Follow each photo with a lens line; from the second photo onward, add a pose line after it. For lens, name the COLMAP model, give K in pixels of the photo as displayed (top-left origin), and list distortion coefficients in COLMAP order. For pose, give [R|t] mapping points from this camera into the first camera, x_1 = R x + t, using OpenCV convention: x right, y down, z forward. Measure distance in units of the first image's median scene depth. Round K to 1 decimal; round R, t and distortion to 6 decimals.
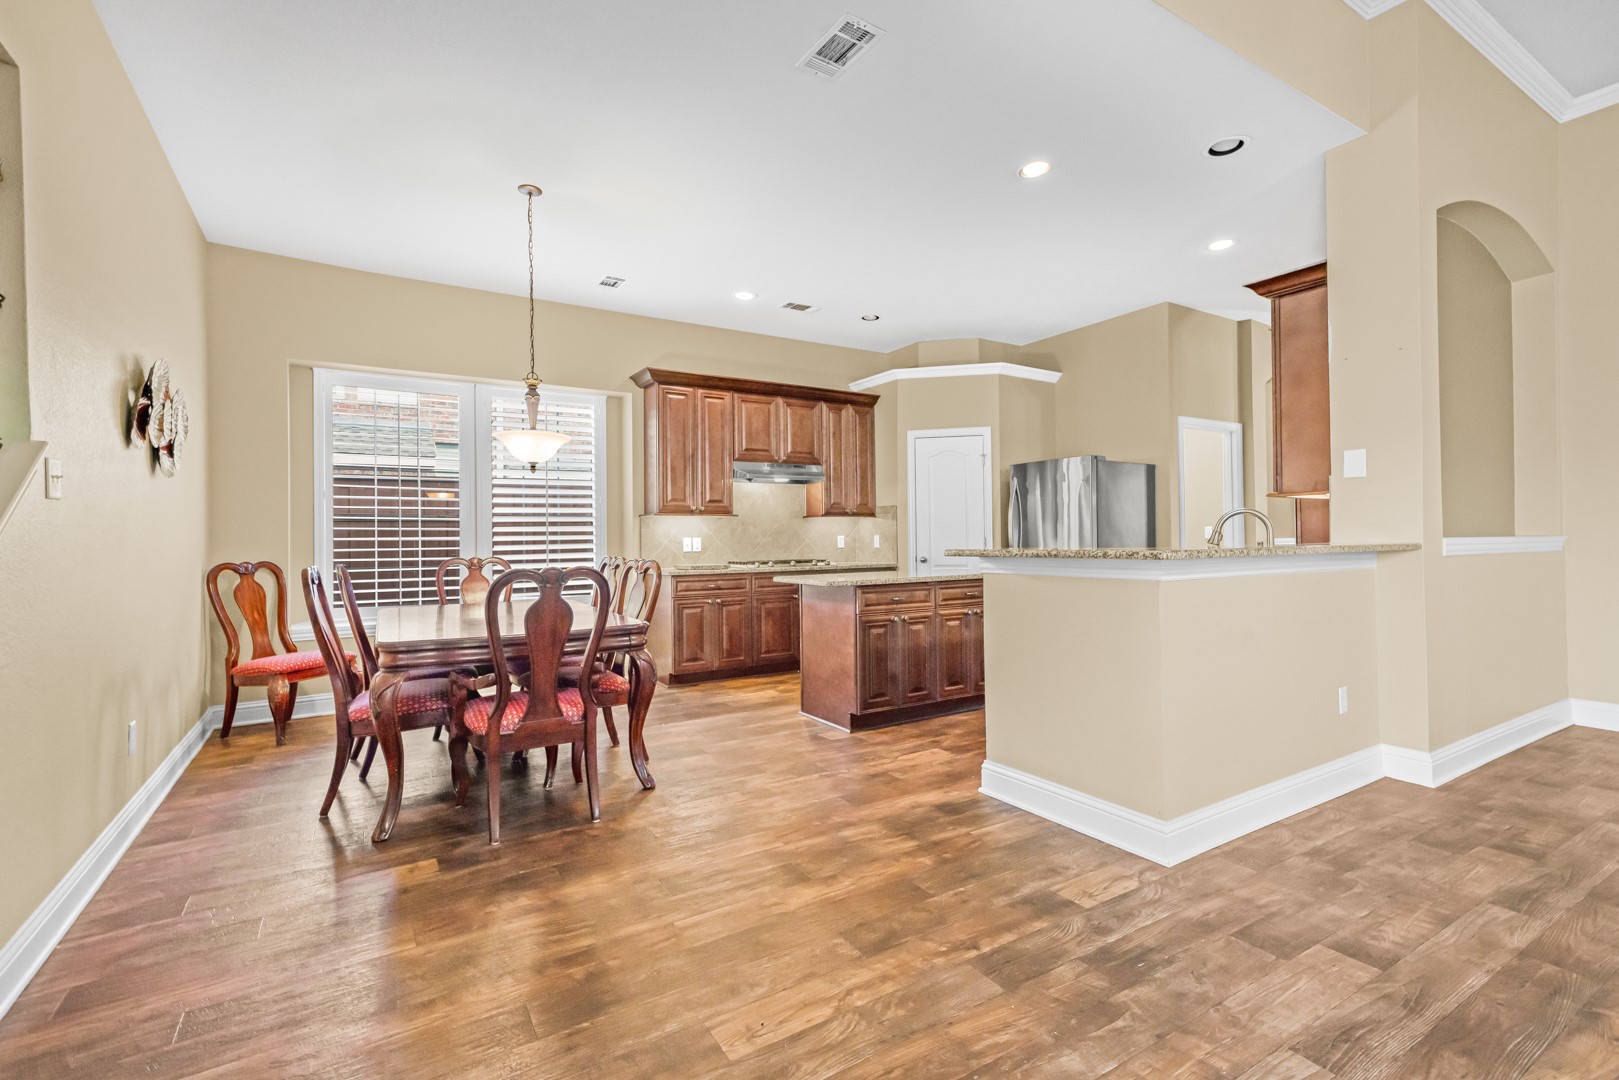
lens RADIAL K [[722.8, 0, 796.1], [0, 722.8, 535.2], [0, 0, 1]] dist [0.017619, 0.000054]
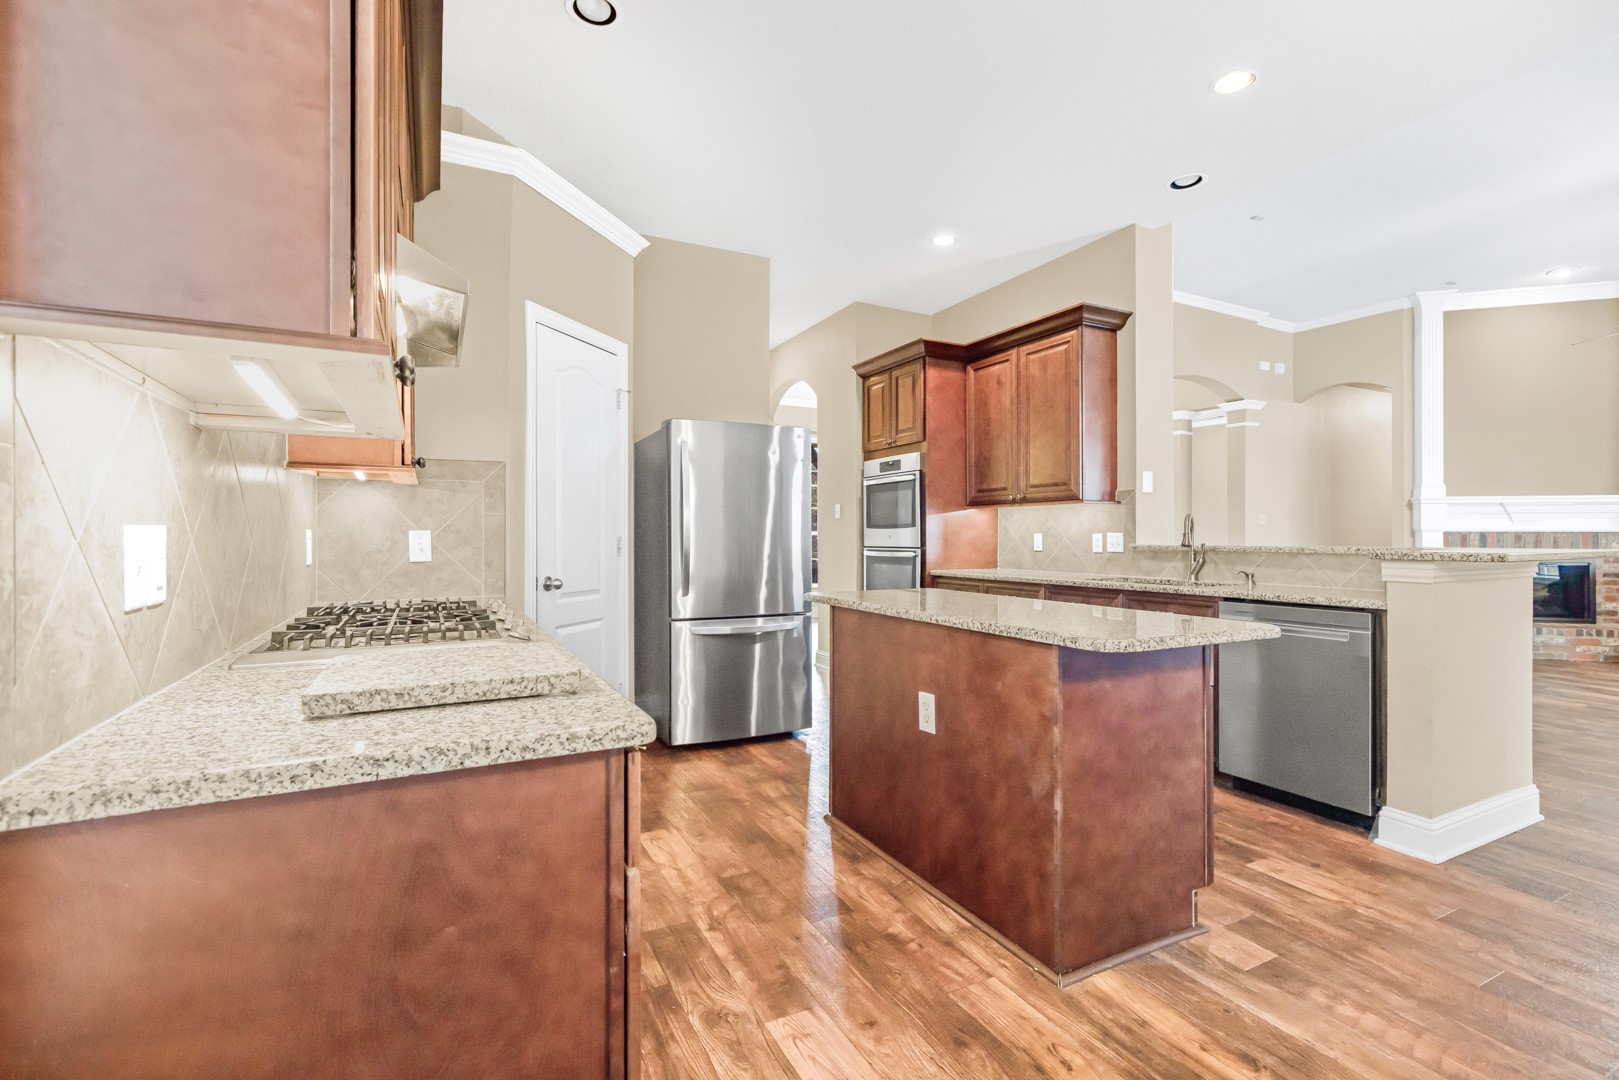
lens RADIAL K [[733.5, 0, 805.8], [0, 733.5, 529.5], [0, 0, 1]] dist [0.001986, -0.001228]
pose [[0.072950, 0.018504, 0.997164, -0.376499], [-0.005953, 0.999818, -0.018117, 0.008085], [-0.997318, -0.004615, 0.073047, 1.033430]]
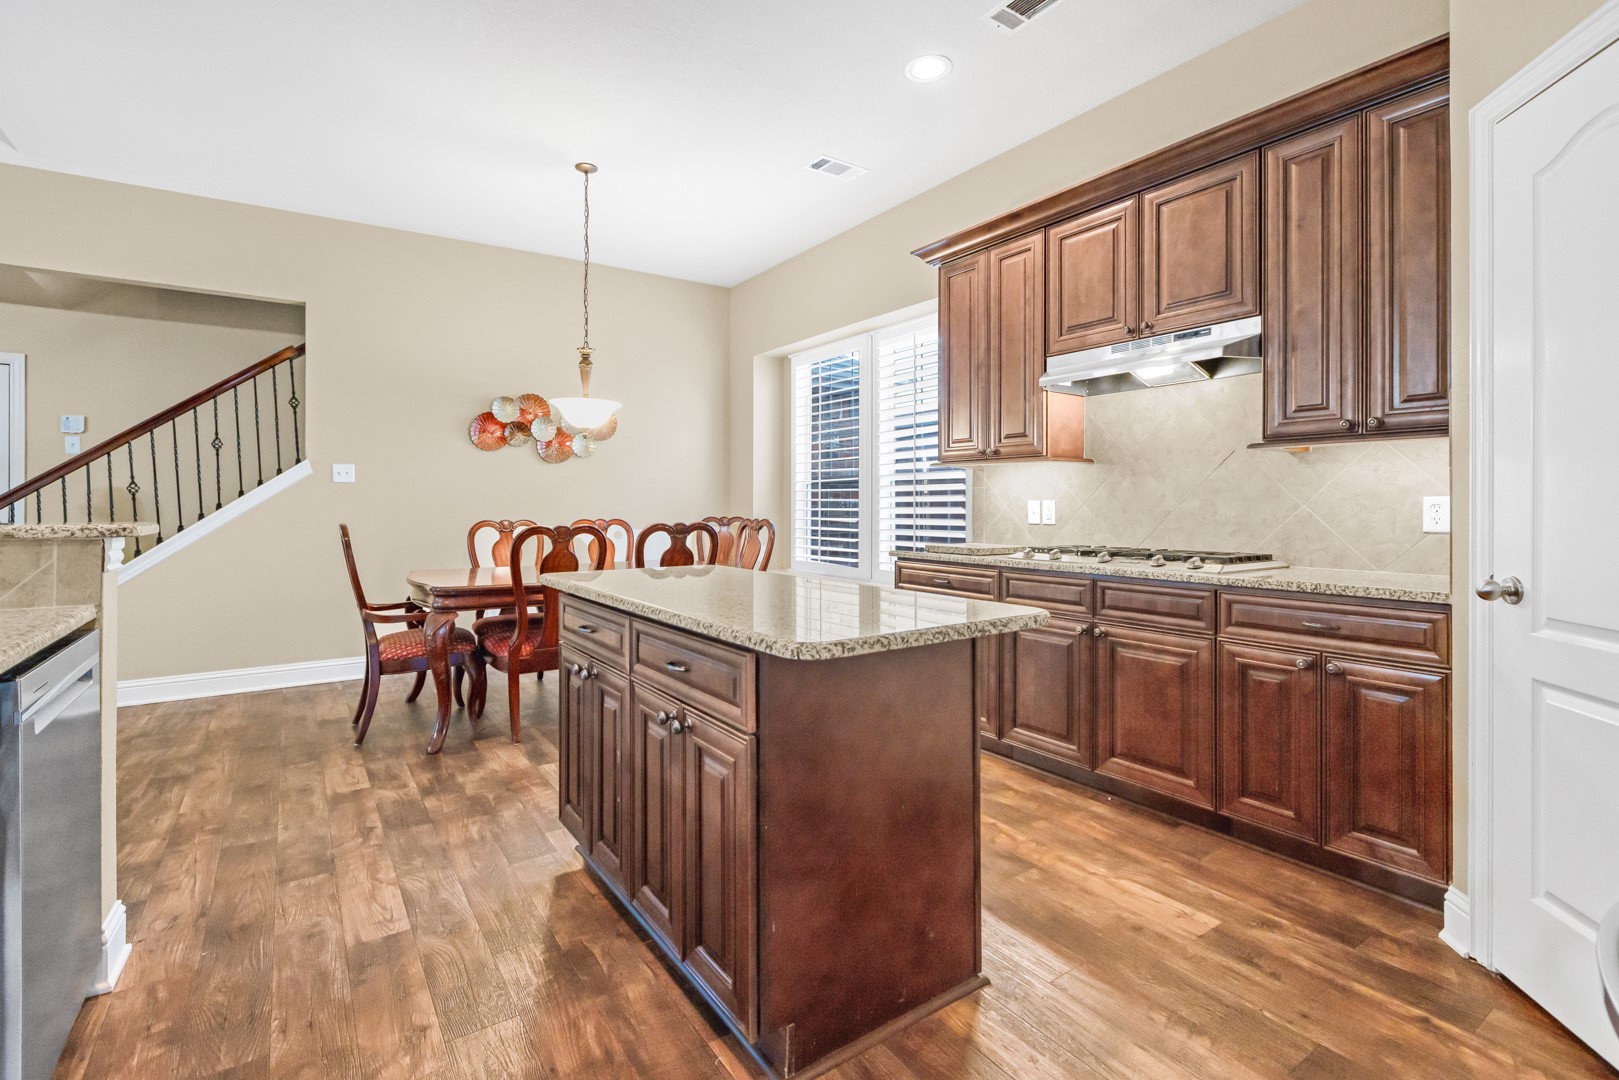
lens RADIAL K [[733.5, 0, 801.1], [0, 733.5, 502.2], [0, 0, 1]] dist [-0.000392, -0.000456]
pose [[0.055606, 0.008072, -0.998420, 0.544750], [0.004684, 0.999954, 0.008345, -0.000535], [0.998442, -0.005141, 0.055566, 0.955206]]
